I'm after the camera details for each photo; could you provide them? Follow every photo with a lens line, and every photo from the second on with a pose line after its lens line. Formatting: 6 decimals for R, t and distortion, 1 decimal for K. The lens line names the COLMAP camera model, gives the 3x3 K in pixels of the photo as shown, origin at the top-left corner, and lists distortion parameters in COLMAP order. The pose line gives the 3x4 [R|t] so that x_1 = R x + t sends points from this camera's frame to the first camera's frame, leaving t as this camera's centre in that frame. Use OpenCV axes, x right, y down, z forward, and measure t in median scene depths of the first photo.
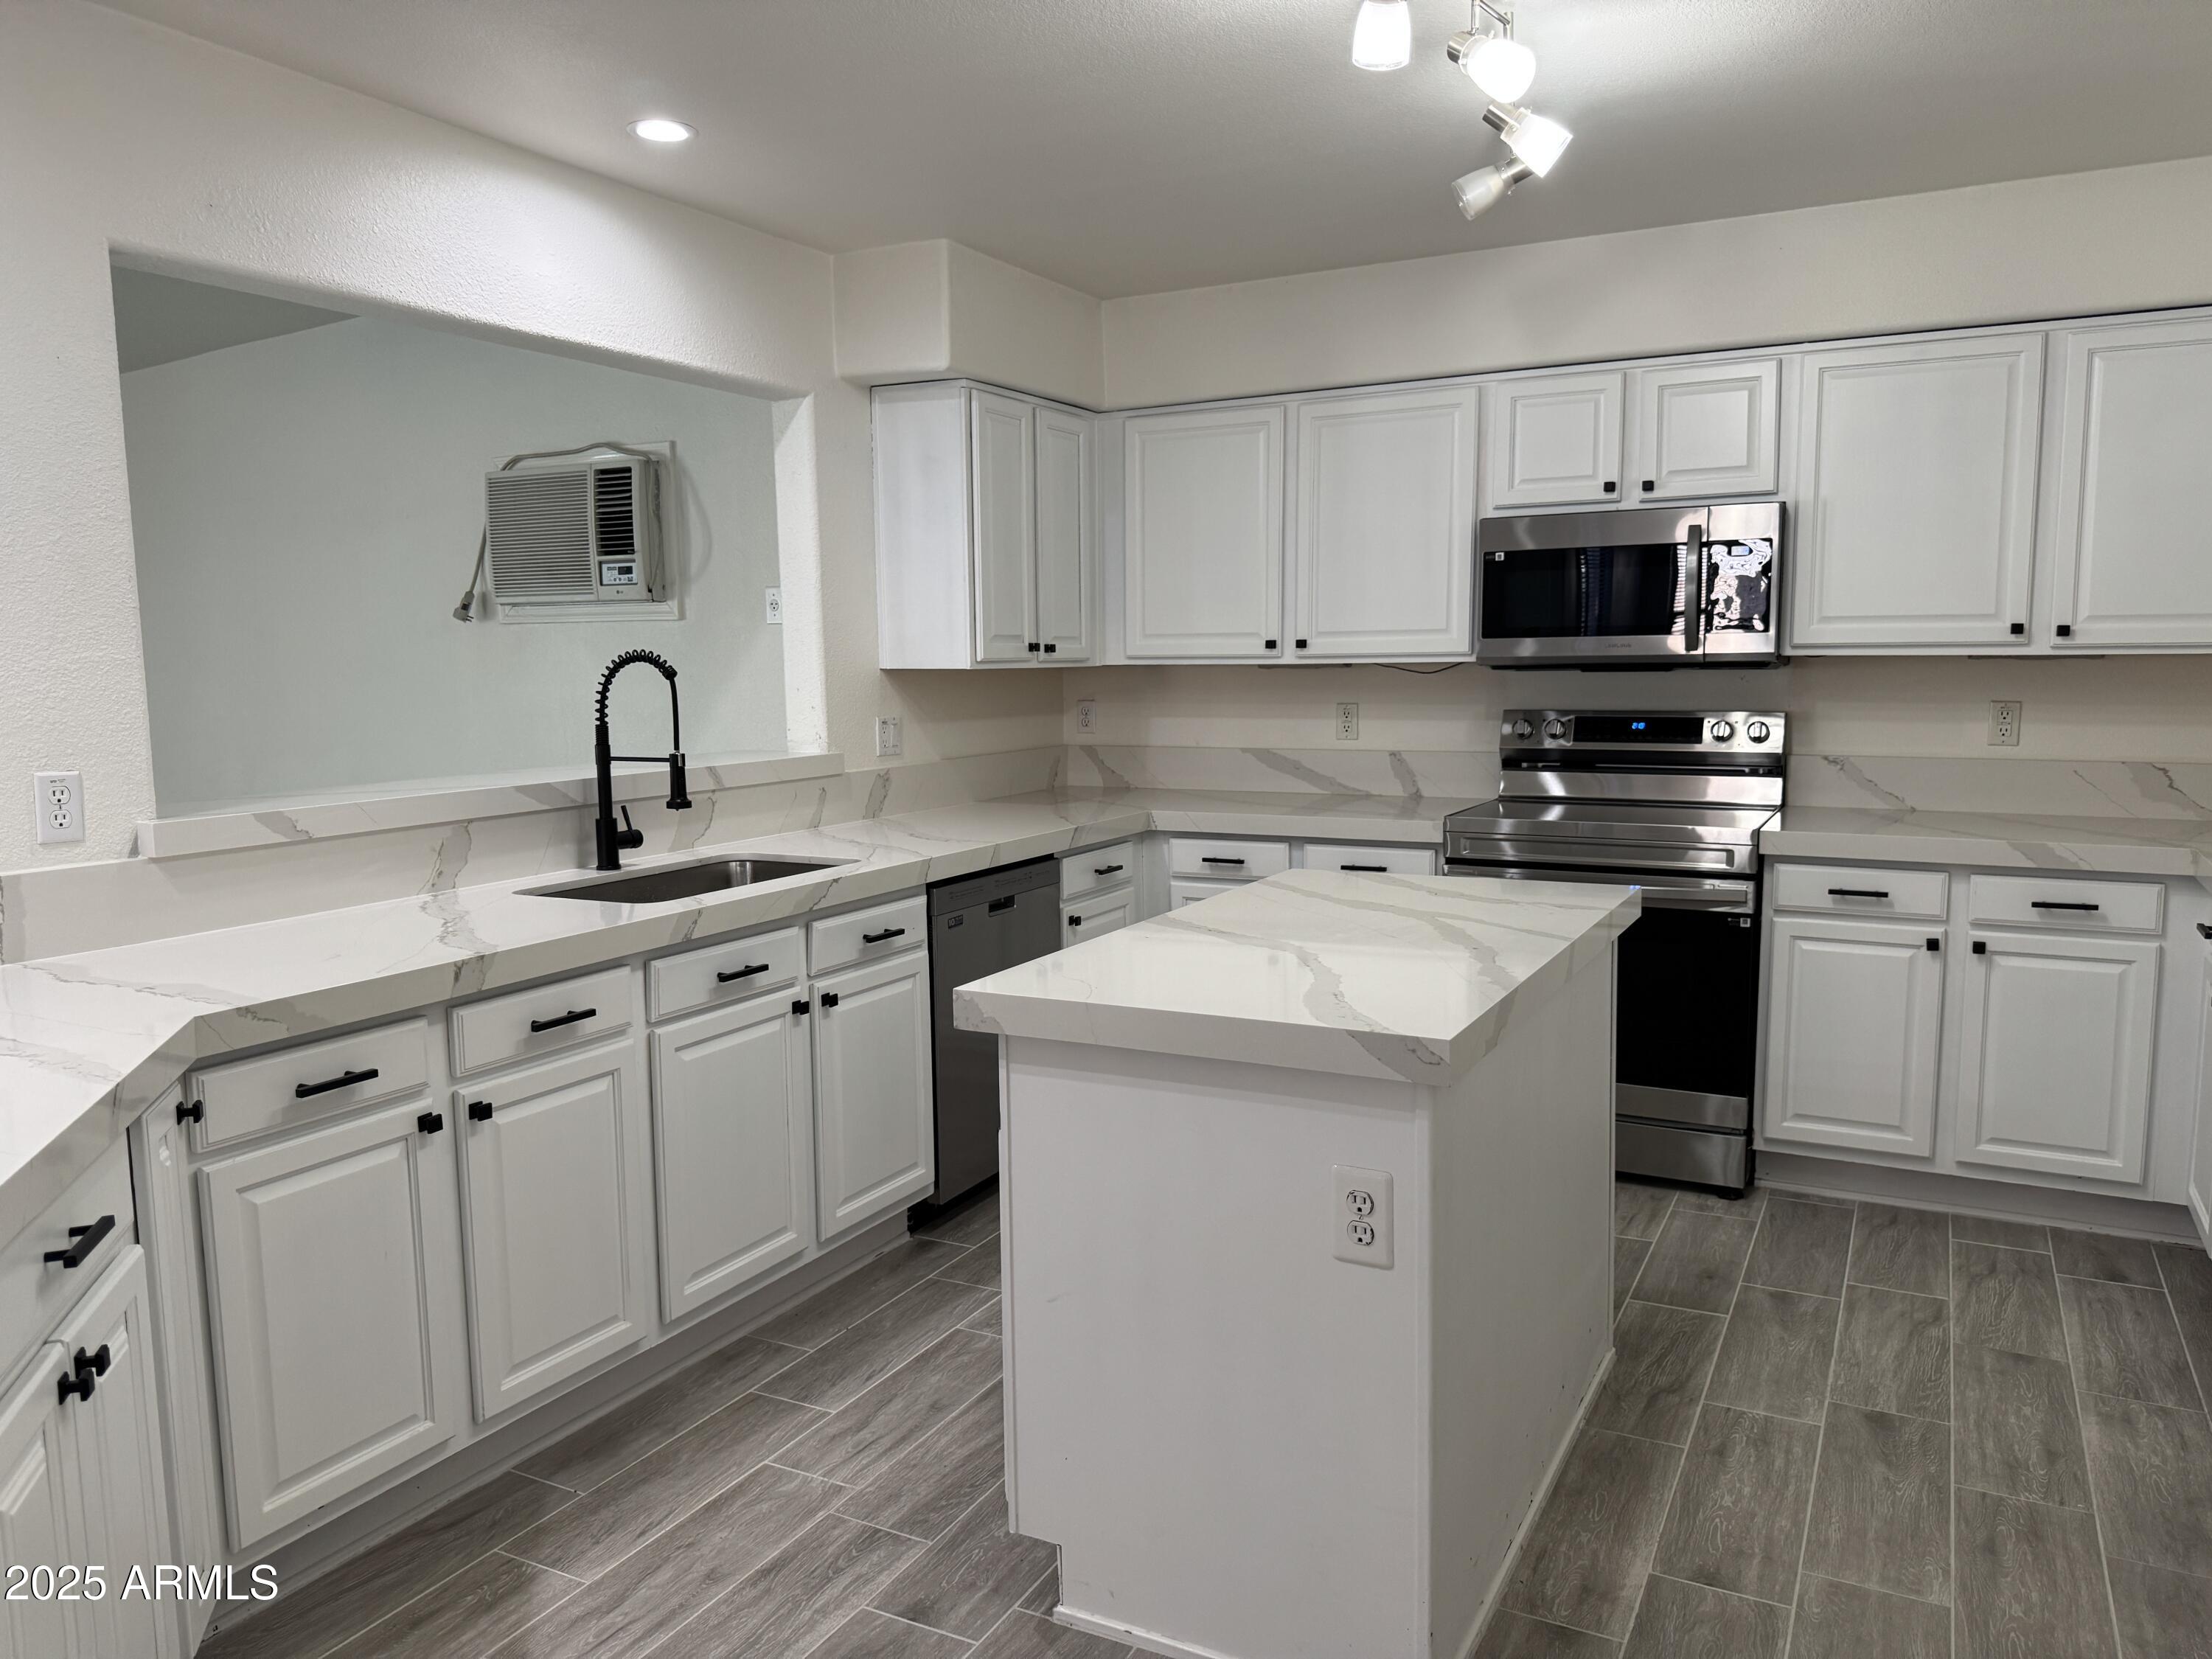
lens RADIAL K [[1495.4, 0, 1106.0], [0, 1495.4, 829.5], [0, 0, 1]] dist [0.133560, -0.196346]
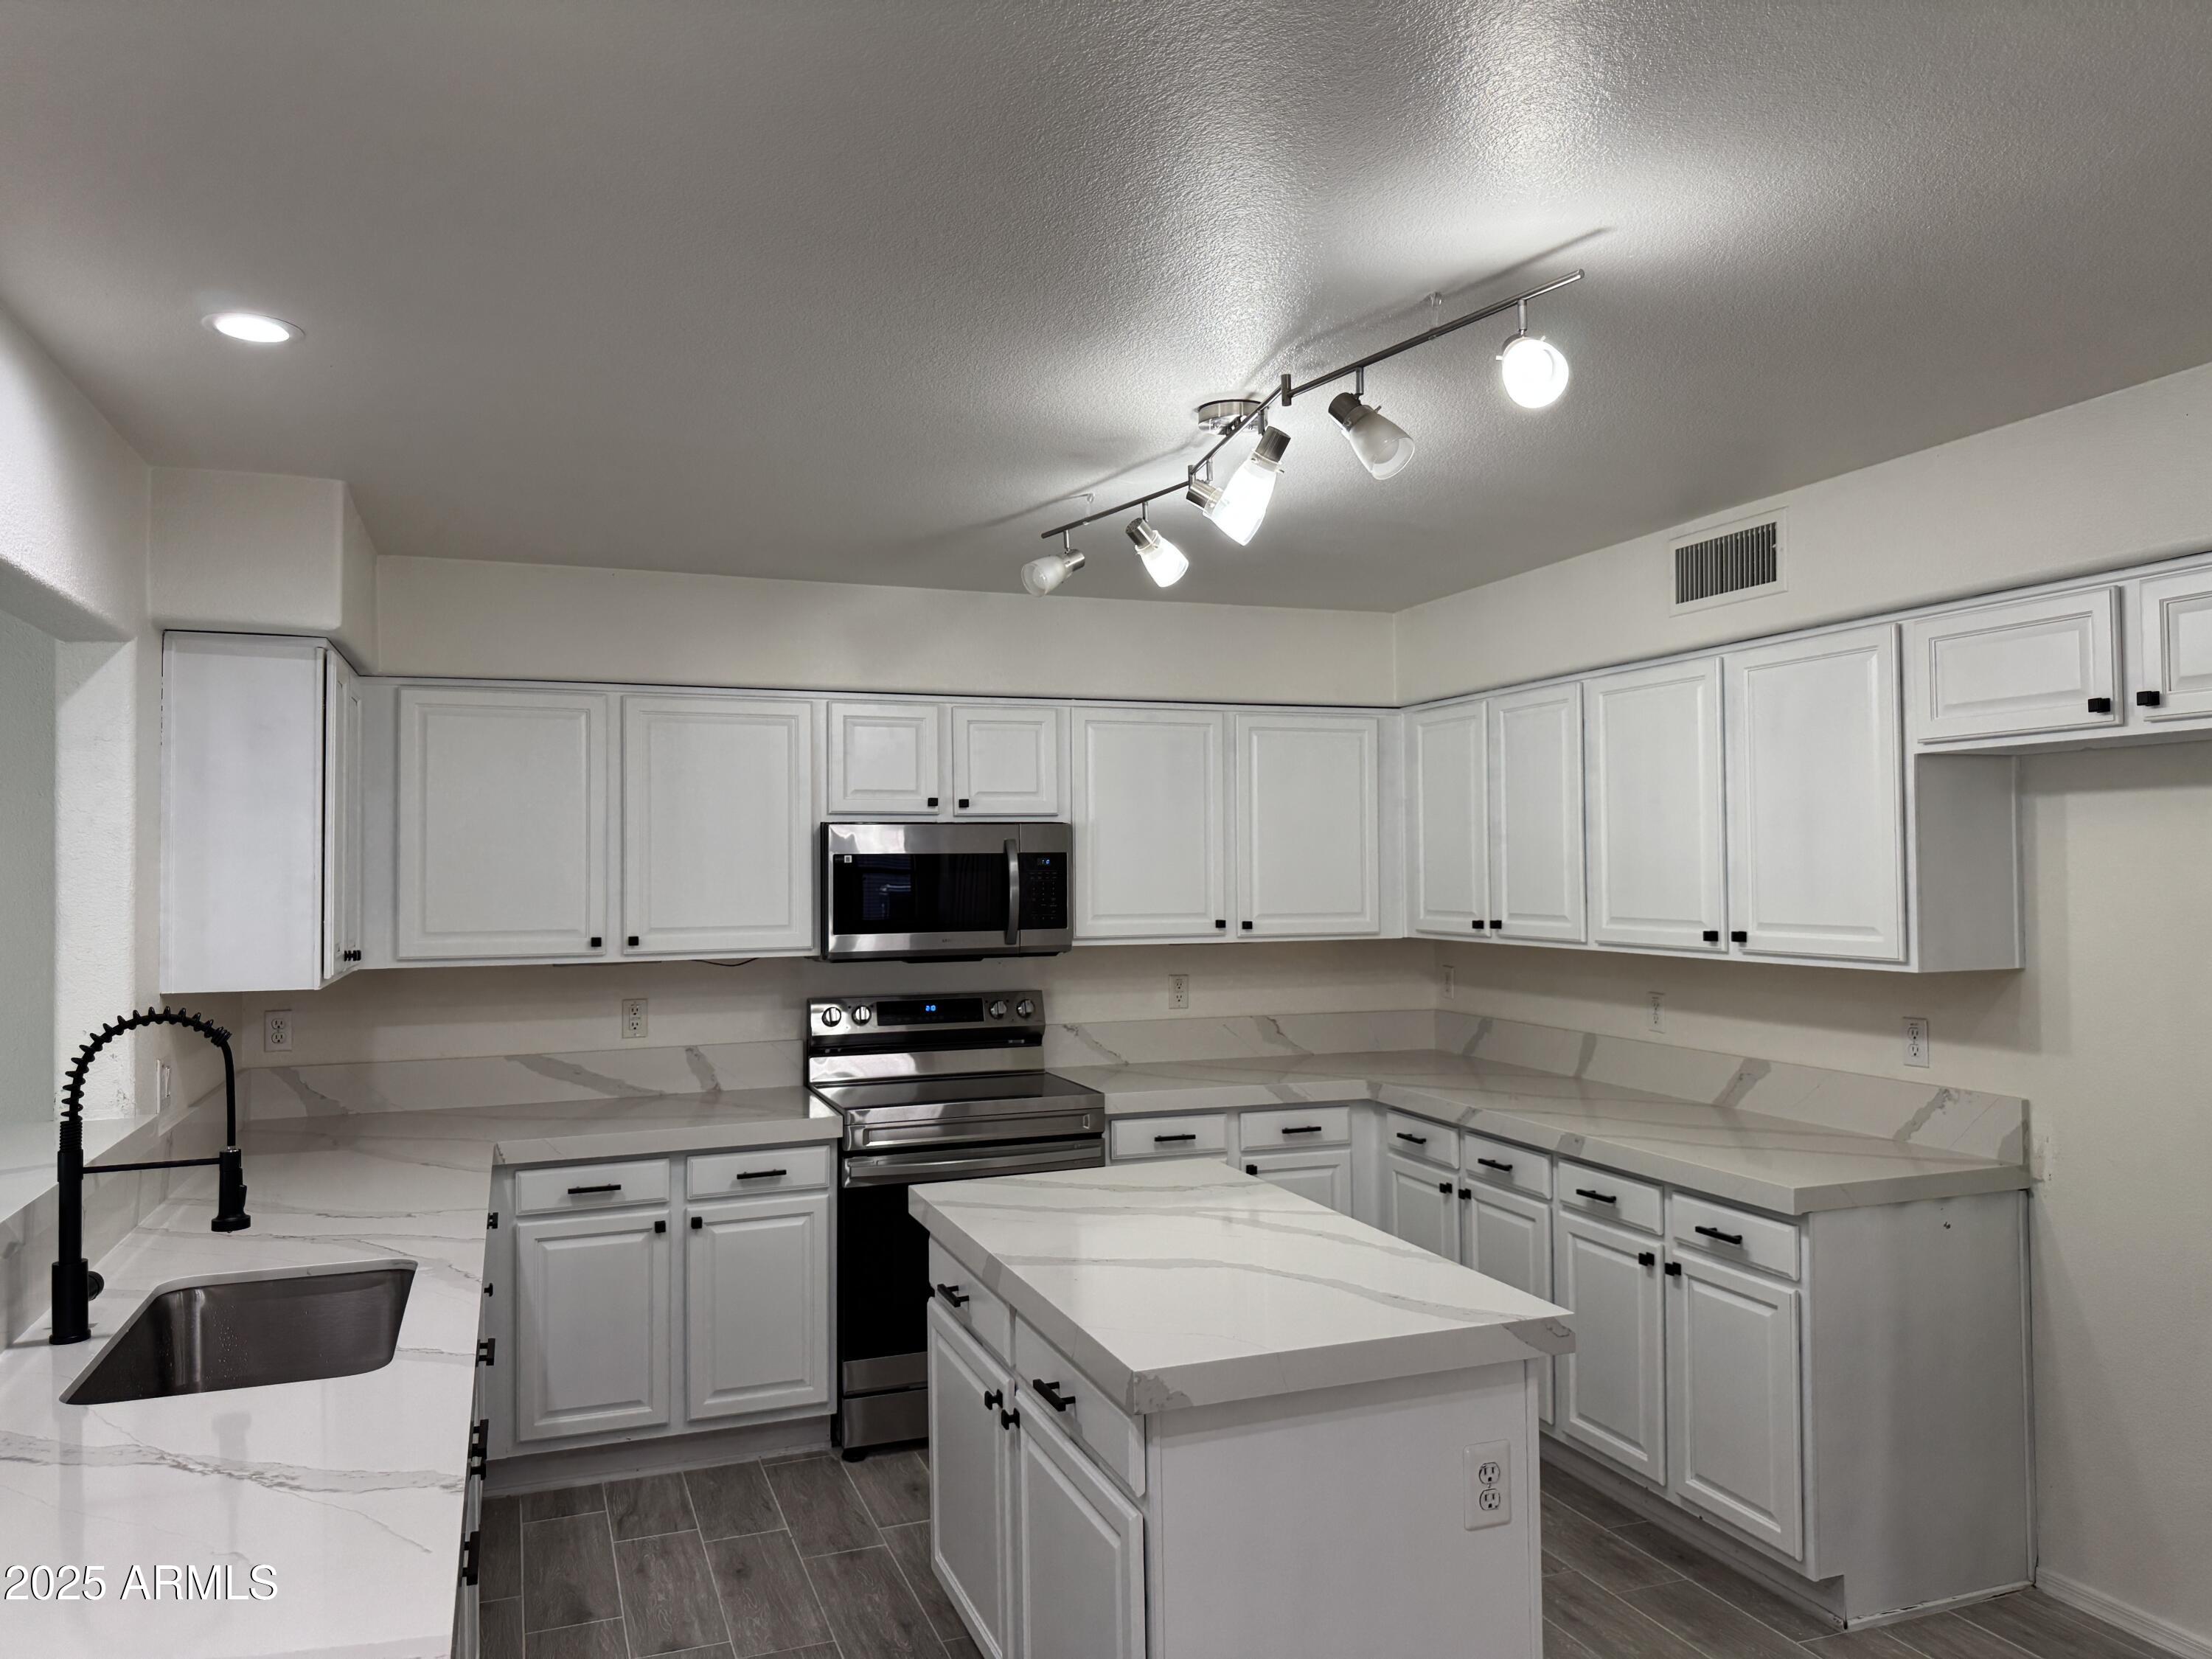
lens RADIAL K [[1491.4, 0, 1106.0], [0, 1491.4, 829.5], [0, 0, 1]] dist [0.046205, -0.071144]
pose [[0.680468, 0.026140, 0.732312, -0.399587], [0.091563, 0.988498, -0.120365, -0.058864], [-0.727035, 0.148957, 0.670248, 0.161891]]
